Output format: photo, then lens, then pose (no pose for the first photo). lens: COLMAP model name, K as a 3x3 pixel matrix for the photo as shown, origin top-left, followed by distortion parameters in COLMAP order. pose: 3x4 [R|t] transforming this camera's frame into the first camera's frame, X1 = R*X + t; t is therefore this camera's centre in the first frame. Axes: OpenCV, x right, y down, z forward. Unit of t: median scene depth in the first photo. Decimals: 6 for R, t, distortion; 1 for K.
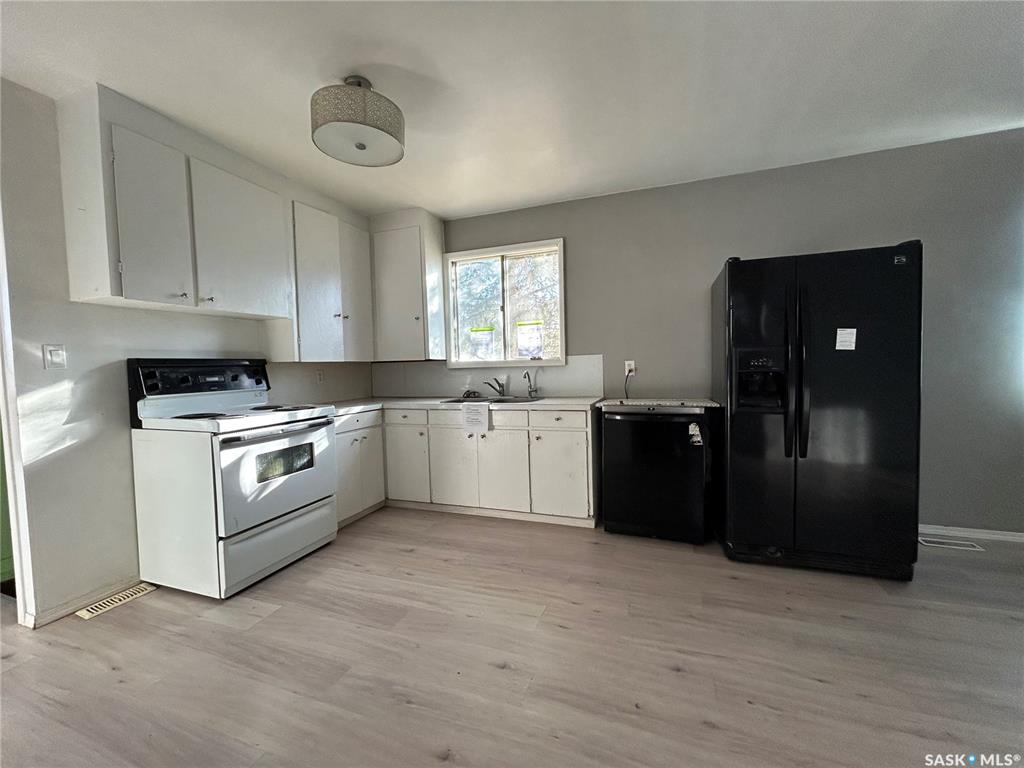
lens RADIAL K [[410.6, 0, 512.0], [0, 410.6, 384.0], [0, 0, 1]] dist [0.001853, 0.000610]
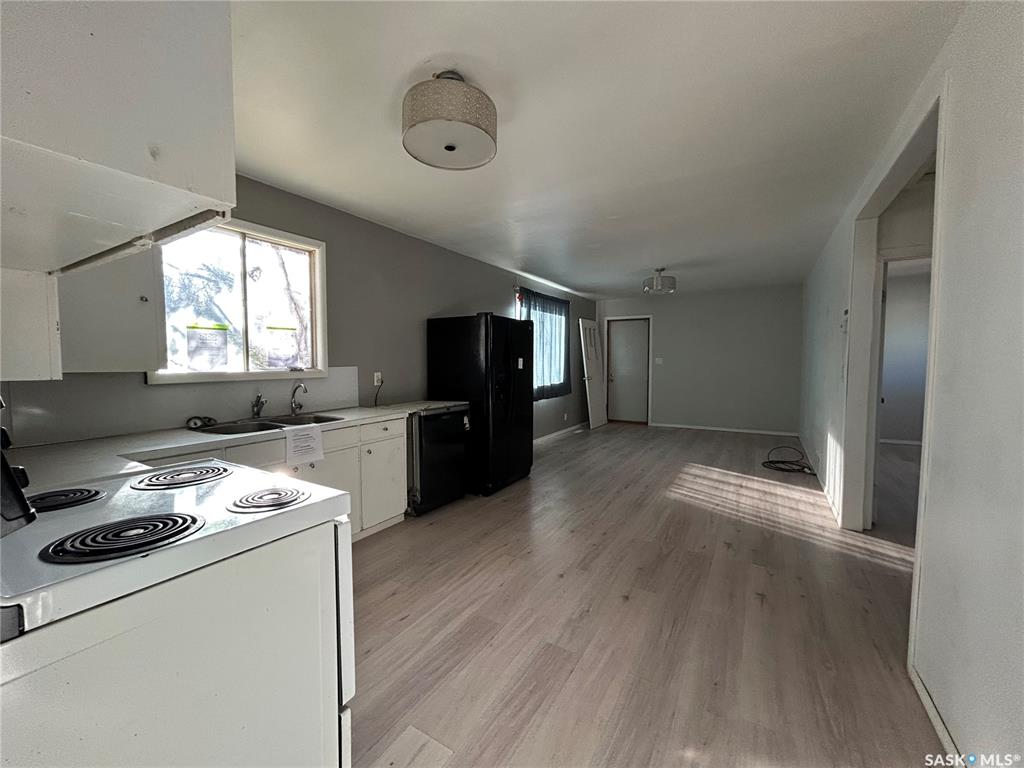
lens RADIAL K [[410.6, 0, 512.0], [0, 410.6, 384.0], [0, 0, 1]] dist [0.001853, 0.000610]
pose [[0.190742, -0.030613, 0.981163, -0.903528], [0.038713, 0.998971, 0.023642, -0.044427], [-0.980876, 0.033475, 0.191731, 0.502428]]
